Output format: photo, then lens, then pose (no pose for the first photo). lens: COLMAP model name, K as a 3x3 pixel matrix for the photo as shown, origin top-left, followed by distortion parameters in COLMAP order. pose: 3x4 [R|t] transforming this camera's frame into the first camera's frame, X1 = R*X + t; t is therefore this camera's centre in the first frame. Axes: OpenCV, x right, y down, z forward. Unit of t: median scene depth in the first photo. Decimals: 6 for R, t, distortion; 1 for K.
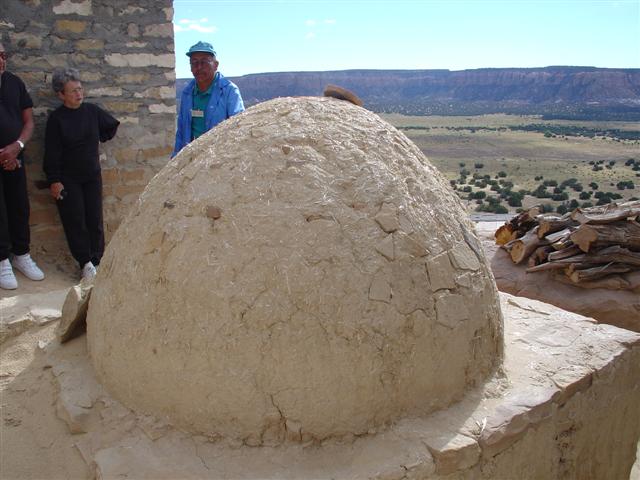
lens RADIAL K [[626.6, 0, 320.0], [0, 626.6, 240.0], [0, 0, 1]] dist [-0.212603, 0.241768]
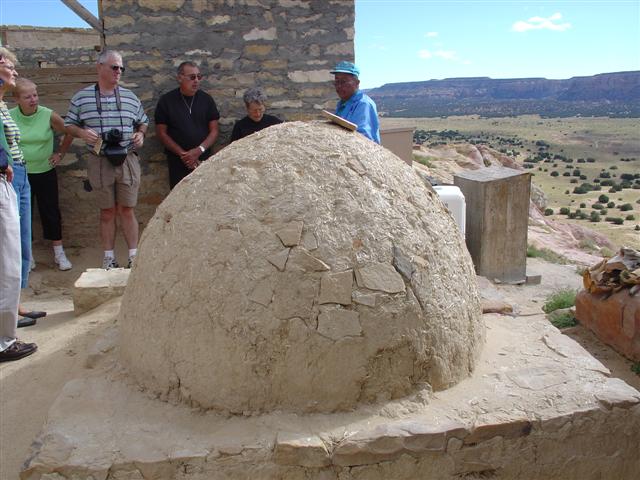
lens RADIAL K [[626.6, 0, 320.0], [0, 626.6, 240.0], [0, 0, 1]] dist [-0.212603, 0.241768]
pose [[0.868450, 0.096487, -0.486296, 0.643925], [-0.096750, 0.995004, 0.024641, -0.052012], [0.486244, 0.025649, 0.873446, 0.028042]]
